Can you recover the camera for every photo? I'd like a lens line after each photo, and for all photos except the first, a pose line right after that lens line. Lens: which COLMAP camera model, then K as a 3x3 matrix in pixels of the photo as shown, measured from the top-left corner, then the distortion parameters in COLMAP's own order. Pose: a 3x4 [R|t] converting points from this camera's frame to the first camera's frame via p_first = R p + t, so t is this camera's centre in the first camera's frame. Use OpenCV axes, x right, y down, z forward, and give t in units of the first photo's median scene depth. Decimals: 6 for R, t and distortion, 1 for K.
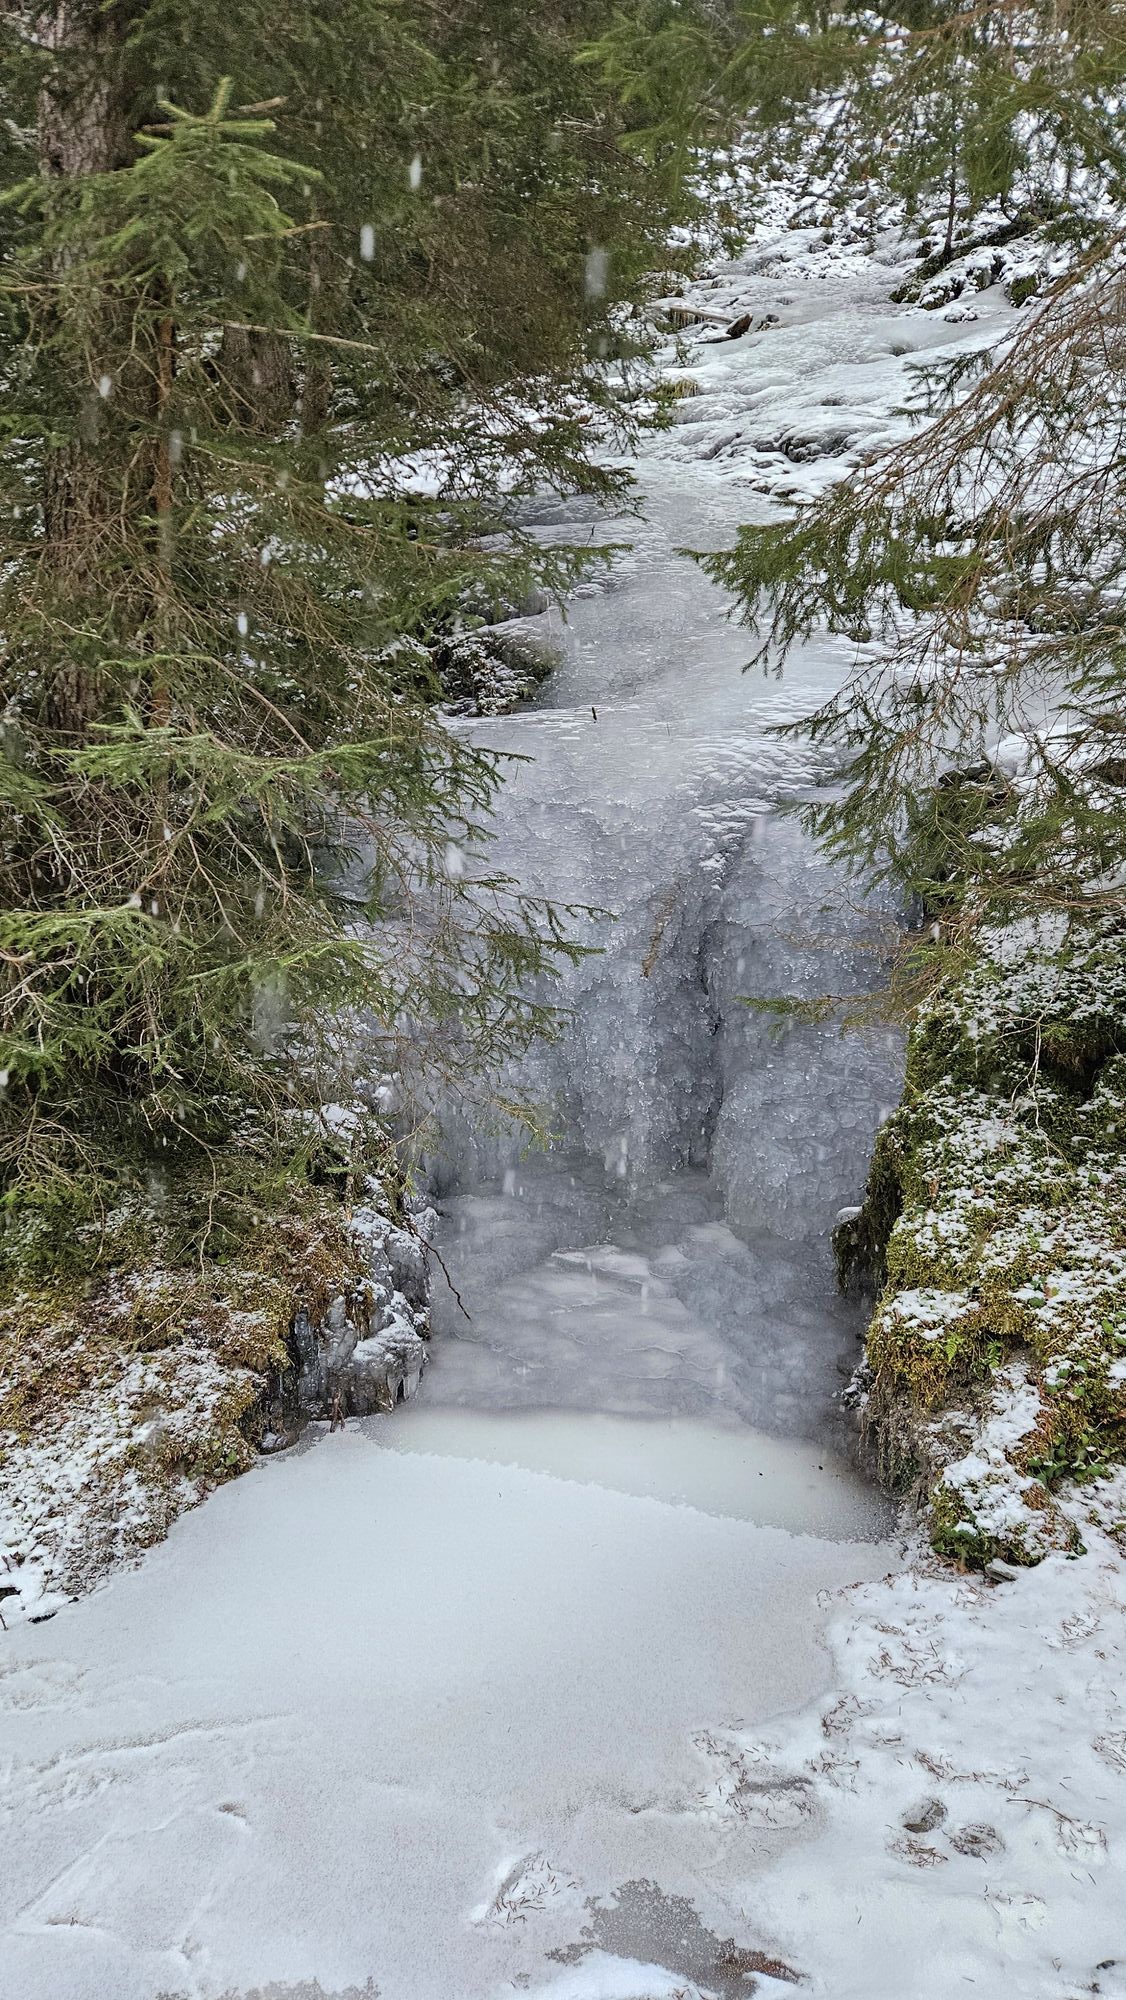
lens RADIAL K [[1359.3, 0, 562.9], [0, 1359.3, 1002.2], [0, 0, 1]] dist [0.006704, -0.000484]
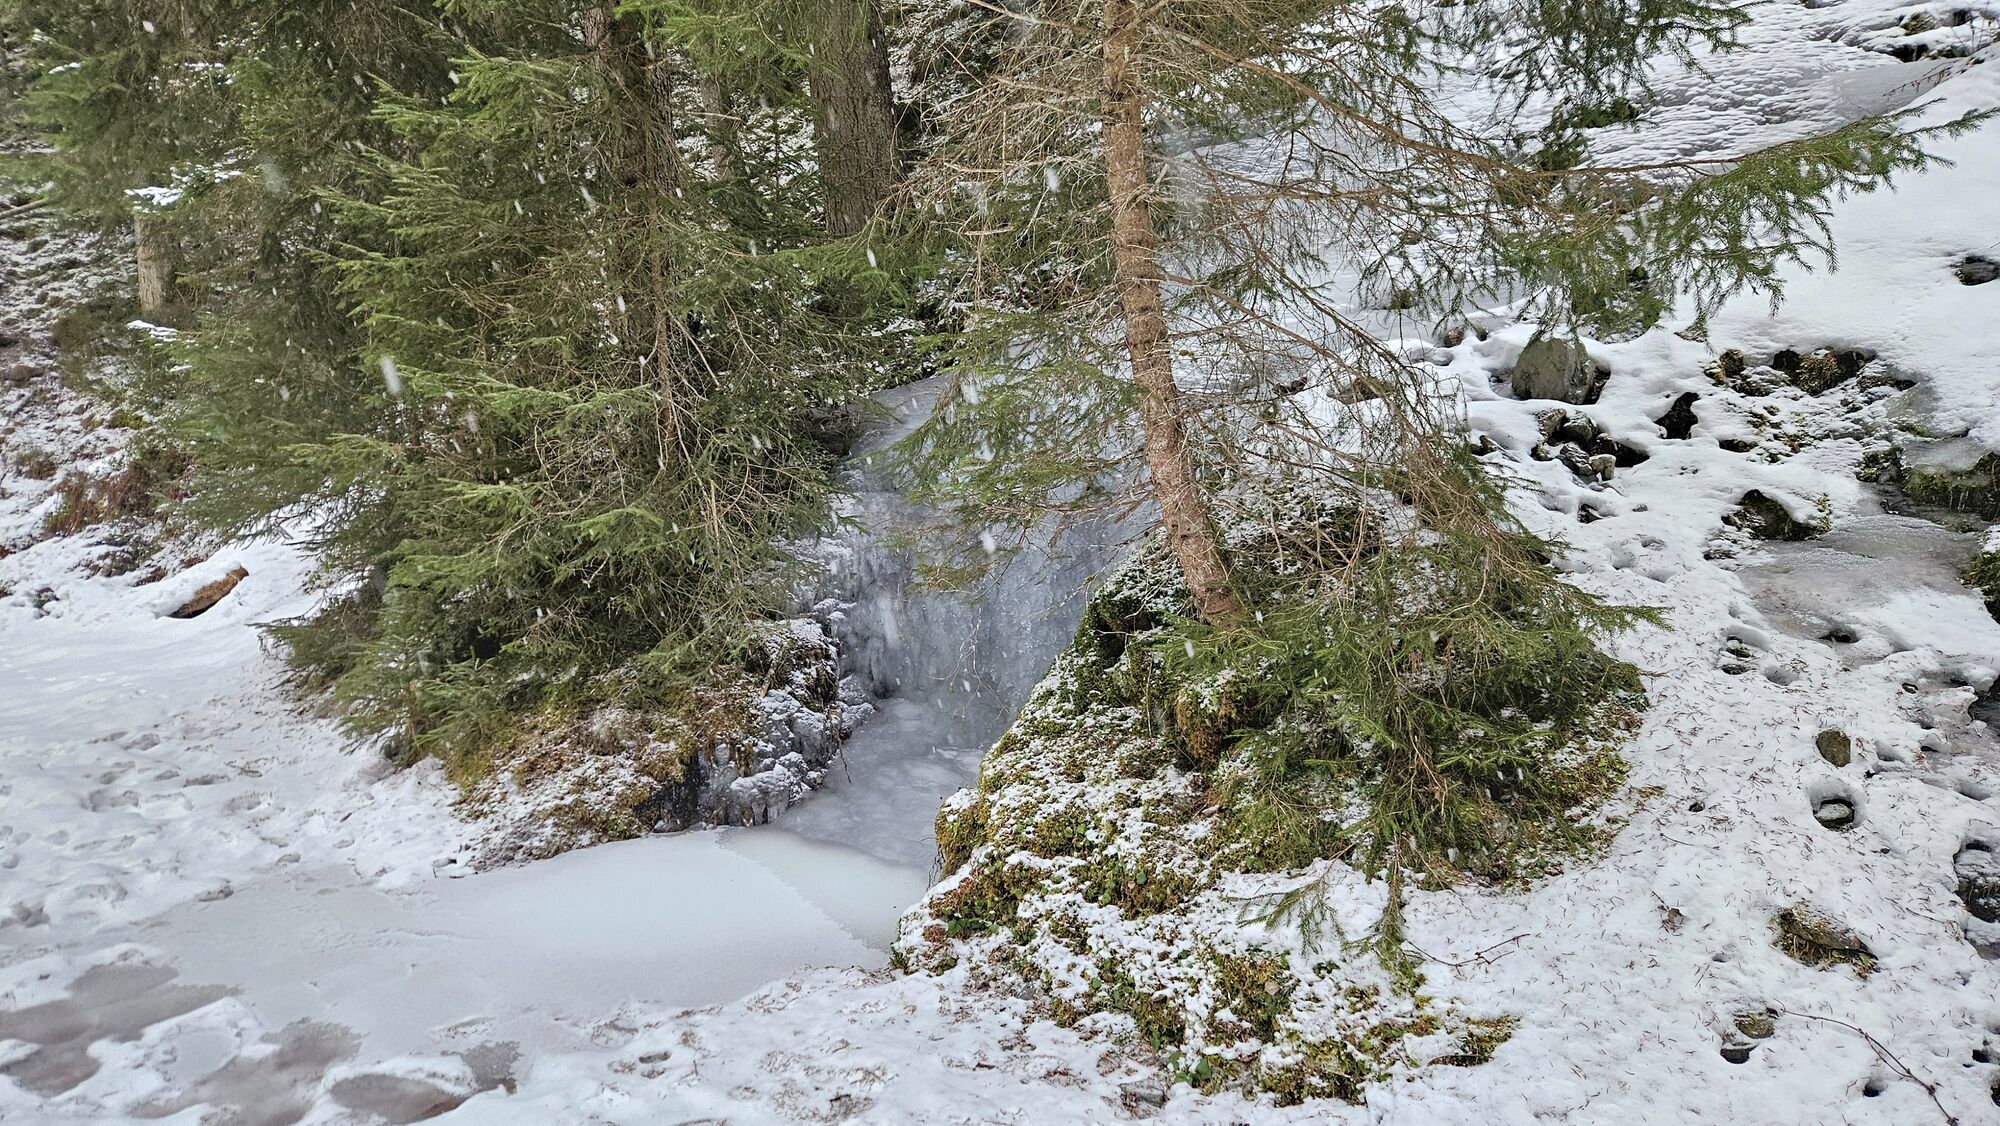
lens RADIAL K [[1359.3, 0, 1000.9], [0, 1359.3, 560.6], [0, 0, 1]] dist [0.006704, -0.000484]
pose [[0.851819, 0.072478, -0.518798, 0.902893], [-0.069072, 0.997275, 0.025913, -0.047469], [0.519262, 0.013761, 0.854504, -0.132128]]
